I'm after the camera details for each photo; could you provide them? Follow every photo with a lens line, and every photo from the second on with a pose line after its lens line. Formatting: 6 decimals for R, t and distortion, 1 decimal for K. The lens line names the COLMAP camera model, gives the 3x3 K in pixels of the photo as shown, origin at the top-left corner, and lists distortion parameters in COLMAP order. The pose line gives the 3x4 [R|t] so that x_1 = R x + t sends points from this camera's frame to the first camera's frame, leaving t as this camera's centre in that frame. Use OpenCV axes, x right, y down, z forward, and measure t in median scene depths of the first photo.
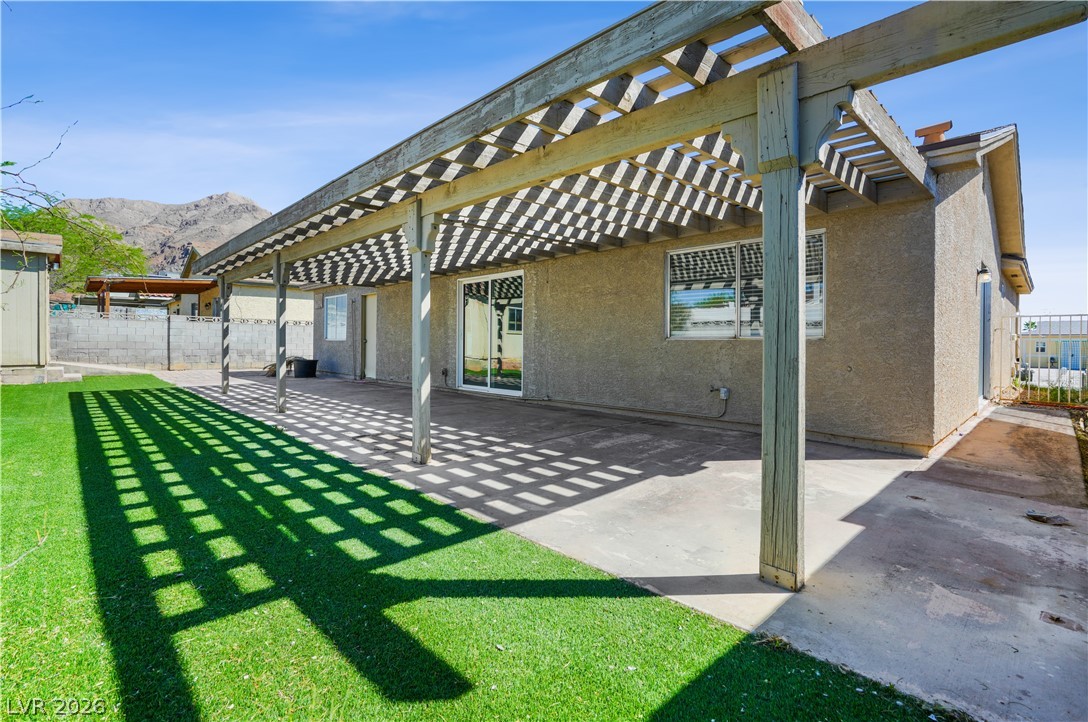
lens RADIAL K [[500.0, 0, 546.8], [0, 500.0, 358.2], [0, 0, 1]] dist [-0.035848, 0.000507]
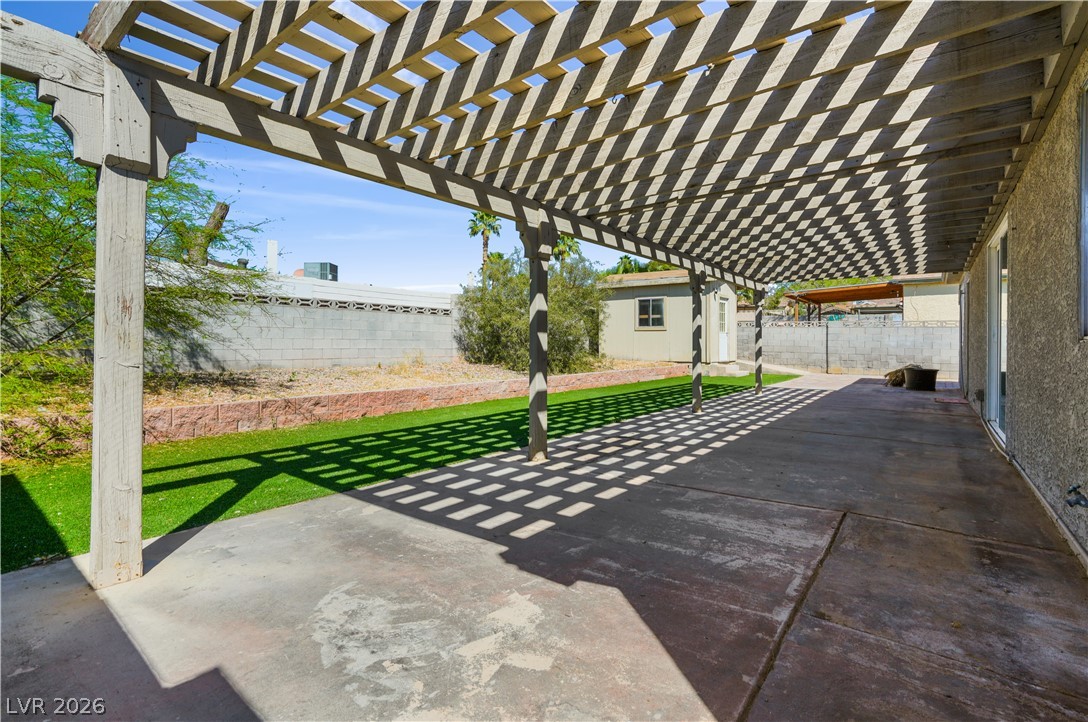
lens RADIAL K [[516.4, 0, 548.3], [0, 516.4, 364.6], [0, 0, 1]] dist [0.010631, 0.000757]
pose [[0.119746, 0.037487, -0.992097, 0.794764], [-0.036300, 0.998784, 0.033358, -0.029753], [0.992141, 0.032019, 0.120961, 0.843901]]
